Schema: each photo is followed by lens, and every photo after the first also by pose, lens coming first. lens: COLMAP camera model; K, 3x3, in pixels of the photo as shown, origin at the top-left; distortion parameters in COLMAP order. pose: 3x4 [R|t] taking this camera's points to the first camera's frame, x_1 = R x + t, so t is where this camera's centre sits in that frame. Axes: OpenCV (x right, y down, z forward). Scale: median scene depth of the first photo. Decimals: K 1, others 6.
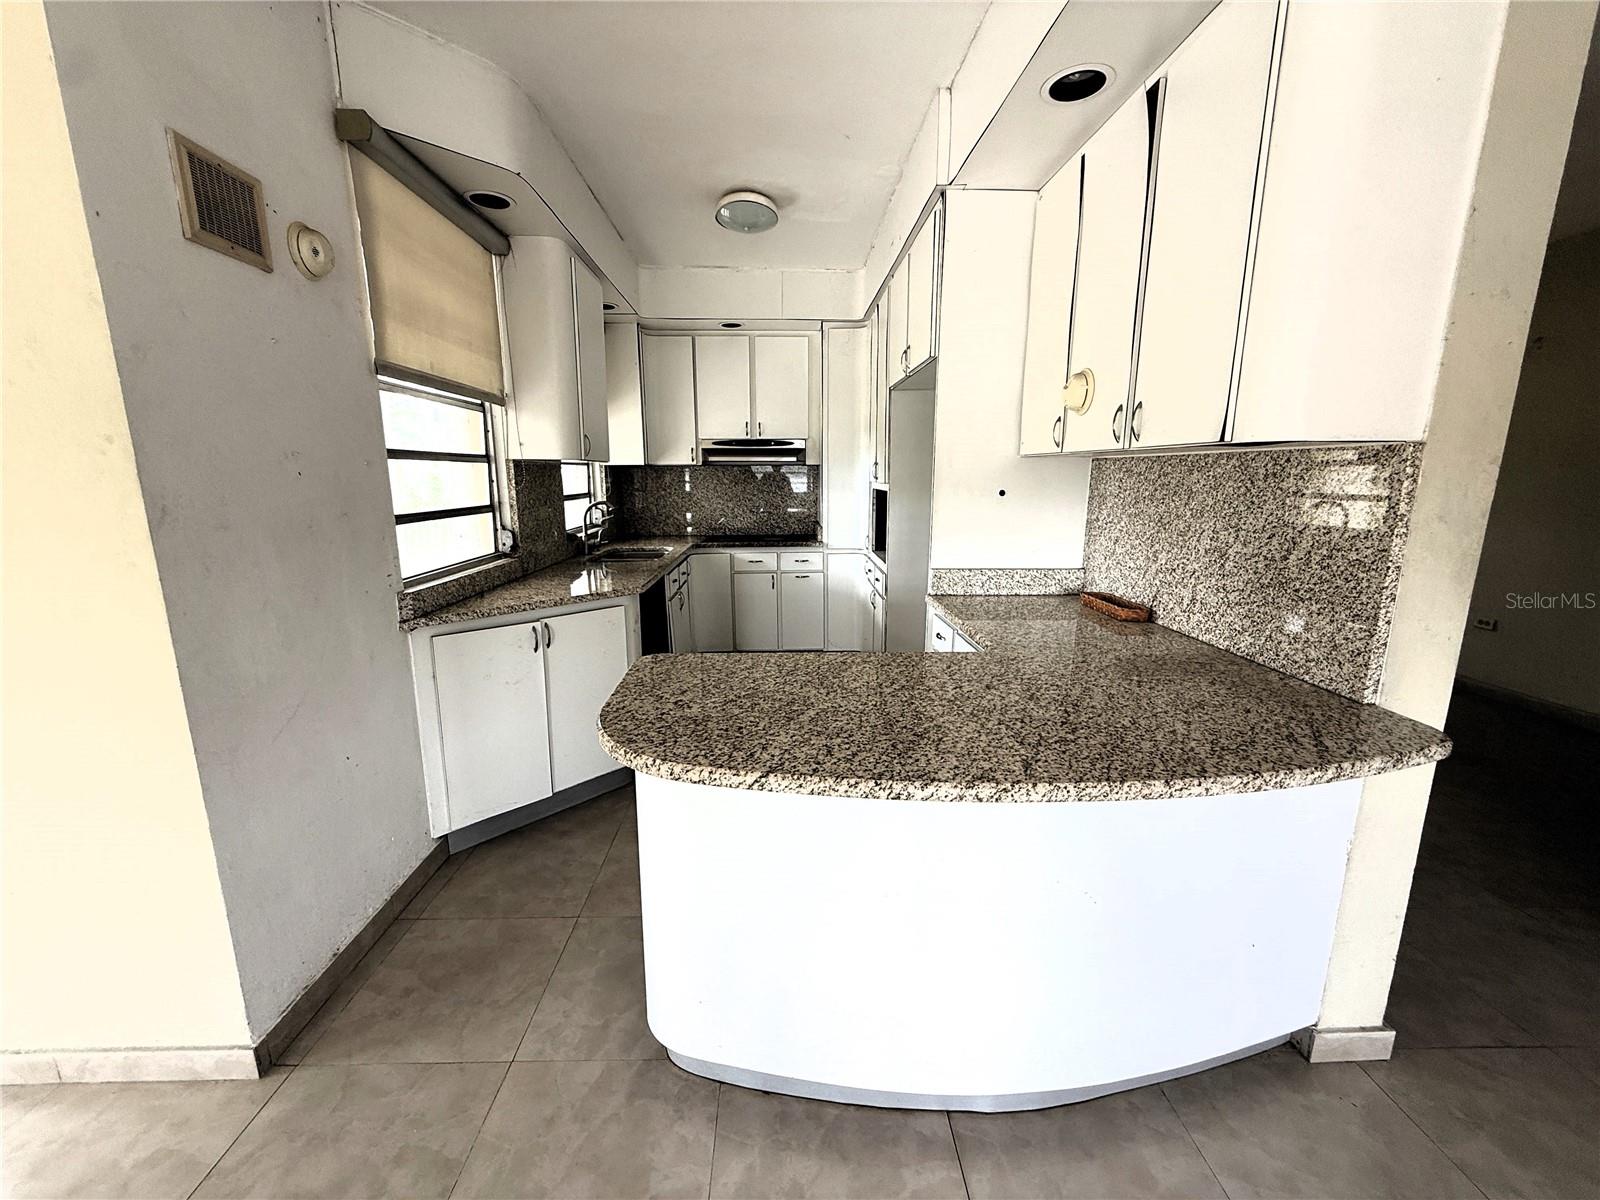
lens RADIAL K [[639.0, 0, 795.8], [0, 639.0, 599.8], [0, 0, 1]] dist [0.002632, -0.000739]
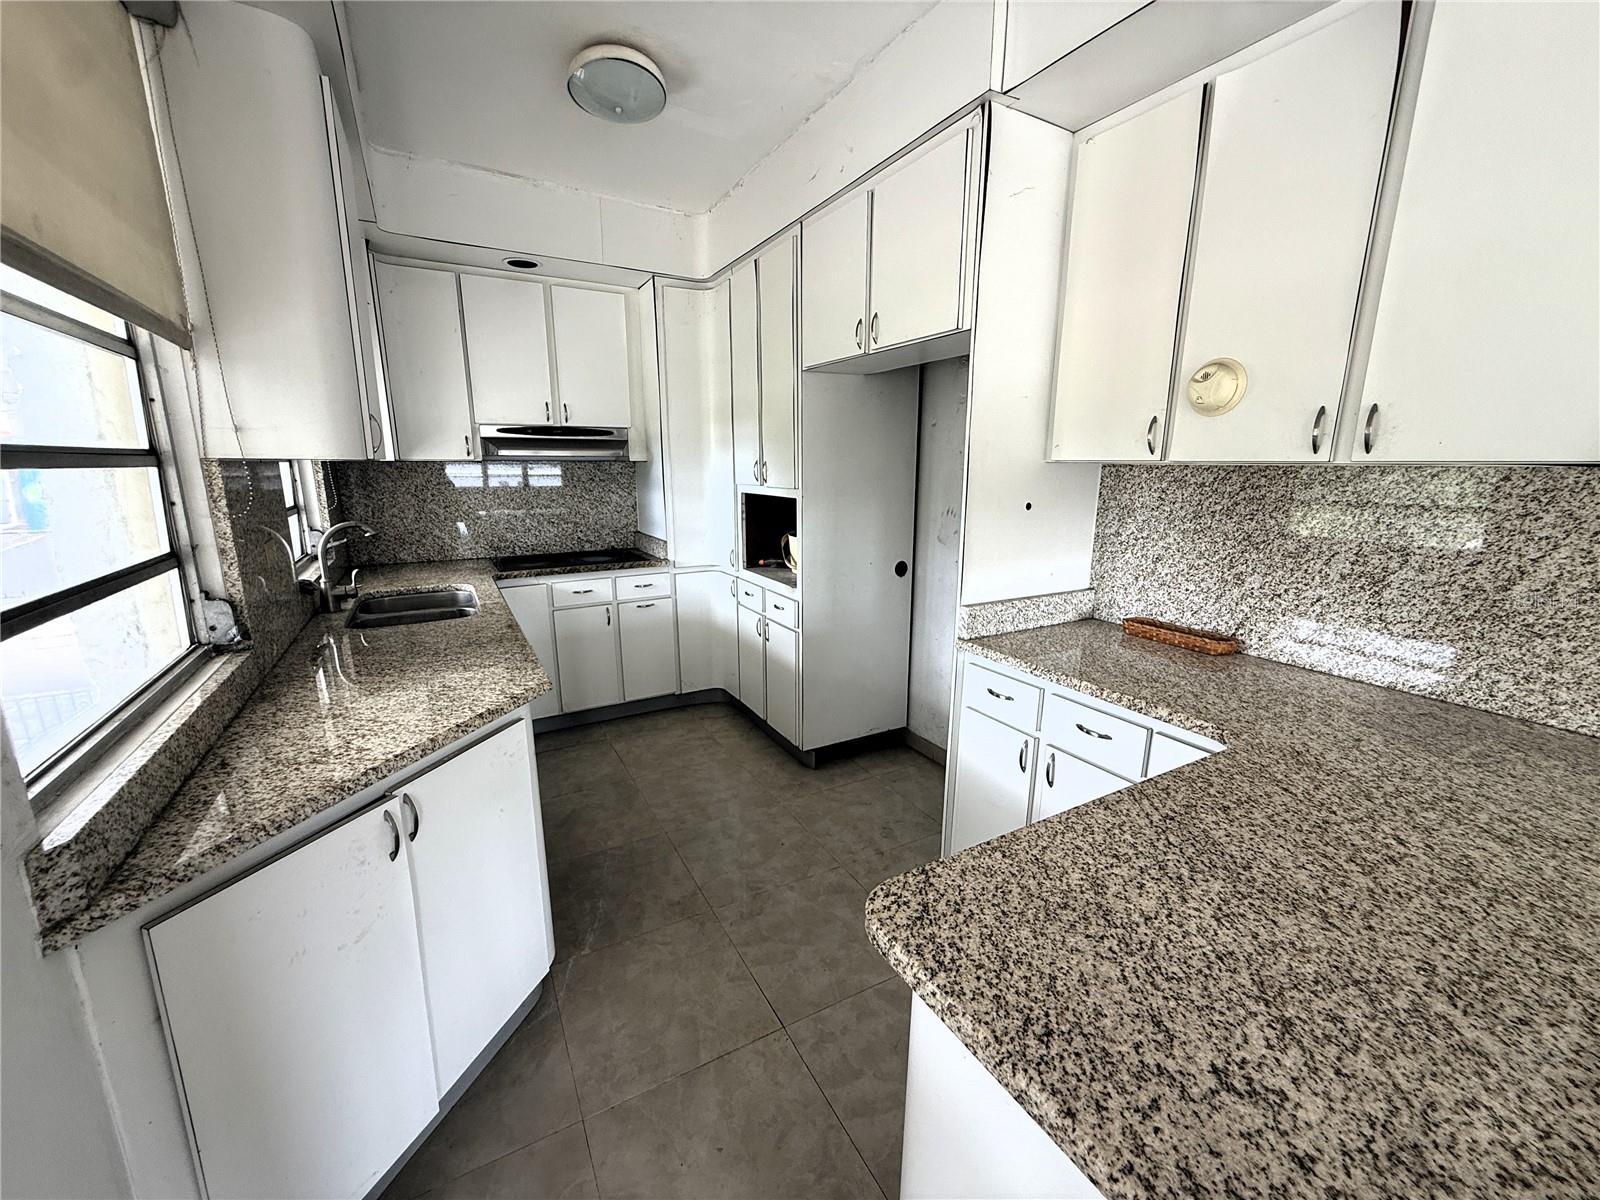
lens RADIAL K [[639.0, 0, 799.5], [0, 639.0, 601.0], [0, 0, 1]] dist [0.002632, -0.000739]
pose [[0.888175, -0.093824, 0.449824, -0.312757], [0.085129, 0.995584, 0.039573, -0.102286], [-0.451550, 0.003145, 0.892240, 0.396652]]
